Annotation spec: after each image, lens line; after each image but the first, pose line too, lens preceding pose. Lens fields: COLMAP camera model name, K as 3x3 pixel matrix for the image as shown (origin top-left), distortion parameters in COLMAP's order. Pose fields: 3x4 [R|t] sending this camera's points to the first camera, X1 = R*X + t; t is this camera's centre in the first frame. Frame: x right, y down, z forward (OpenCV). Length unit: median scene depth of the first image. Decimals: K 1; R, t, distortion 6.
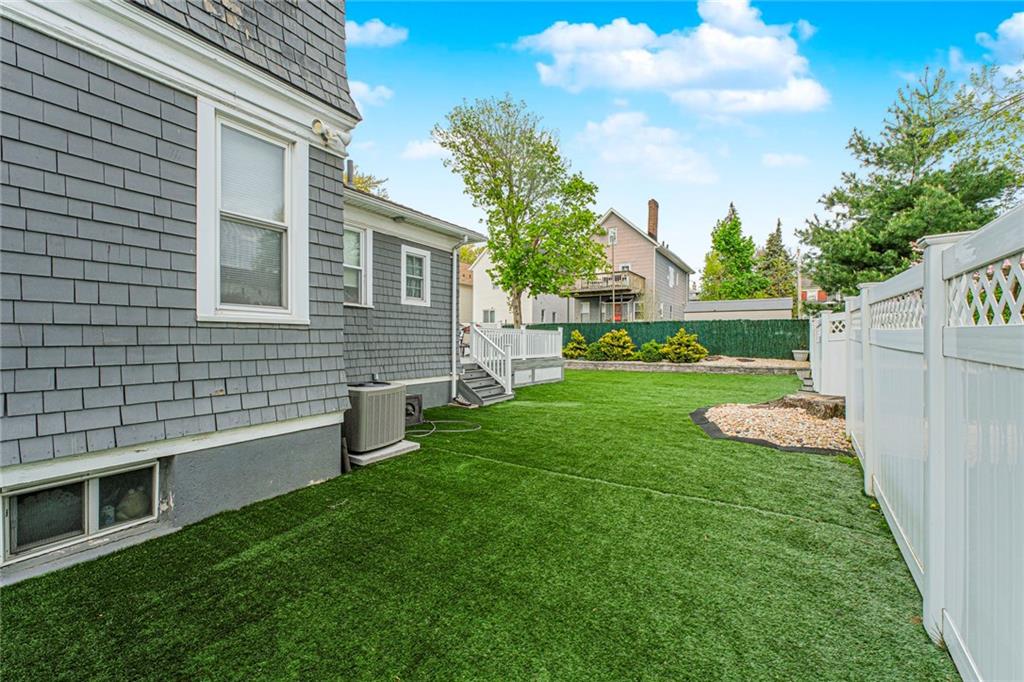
lens RADIAL K [[443.7, 0, 518.8], [0, 443.7, 342.6], [0, 0, 1]] dist [0.011715, 0.000159]
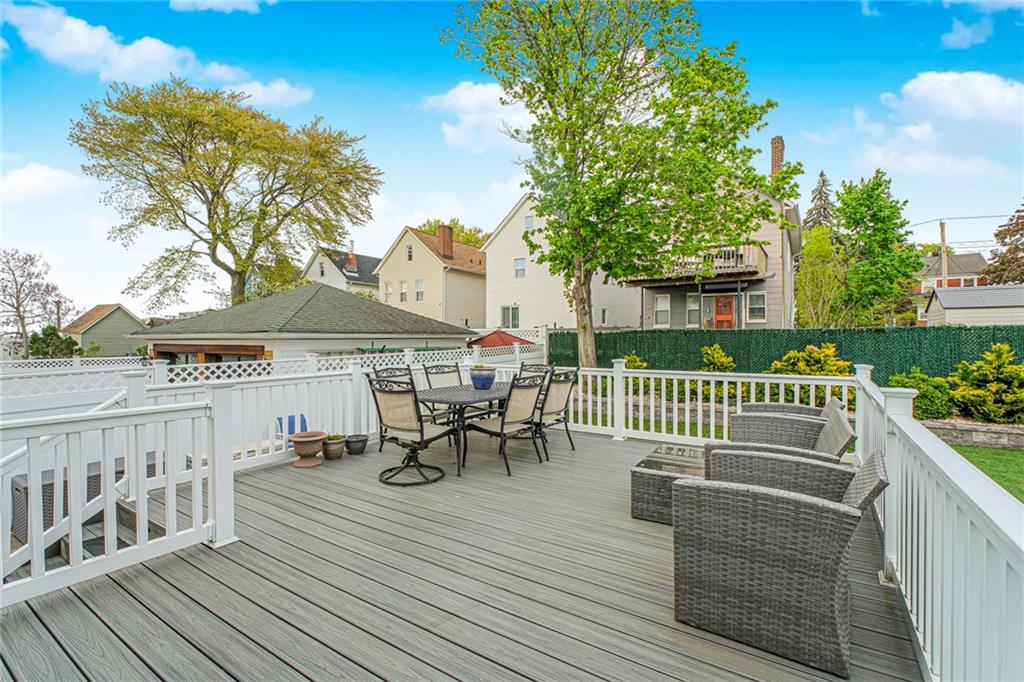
lens RADIAL K [[443.7, 0, 518.8], [0, 443.7, 342.6], [0, 0, 1]] dist [0.011715, 0.000159]
pose [[0.999754, -0.002833, 0.022016, -0.088953], [0.002738, 0.999987, 0.004335, -0.028509], [-0.022028, -0.004274, 0.999748, 0.429194]]
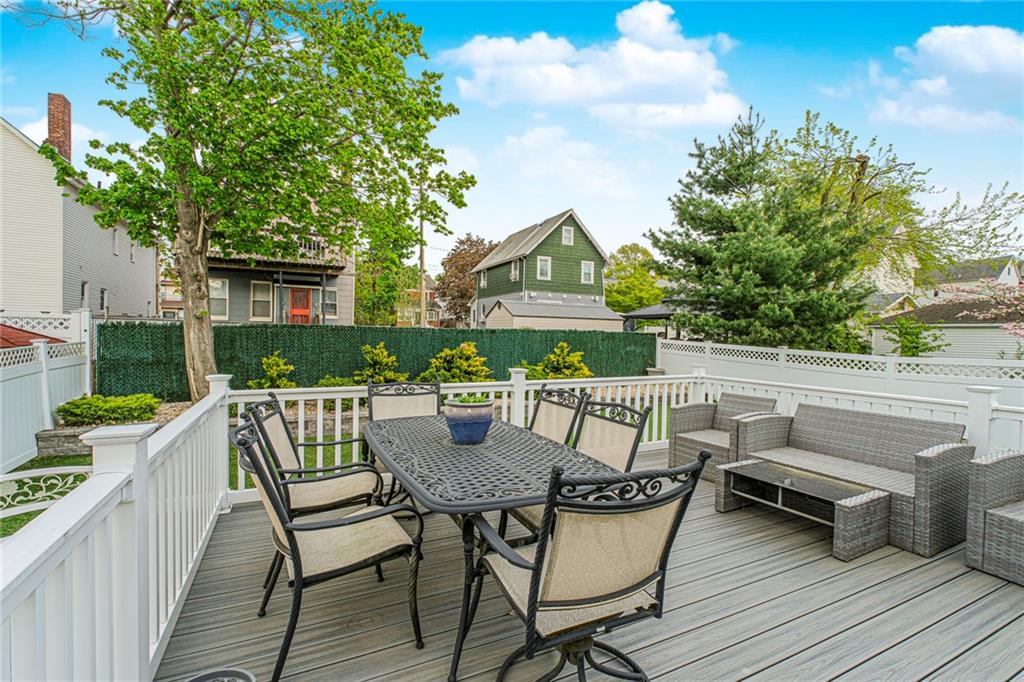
lens RADIAL K [[443.7, 0, 518.8], [0, 443.7, 342.6], [0, 0, 1]] dist [0.011715, 0.000159]
pose [[0.500521, -0.007691, 0.865690, -0.175570], [-0.008784, 0.999864, 0.013962, -0.031388], [-0.865680, -0.014592, 0.500385, 0.552444]]
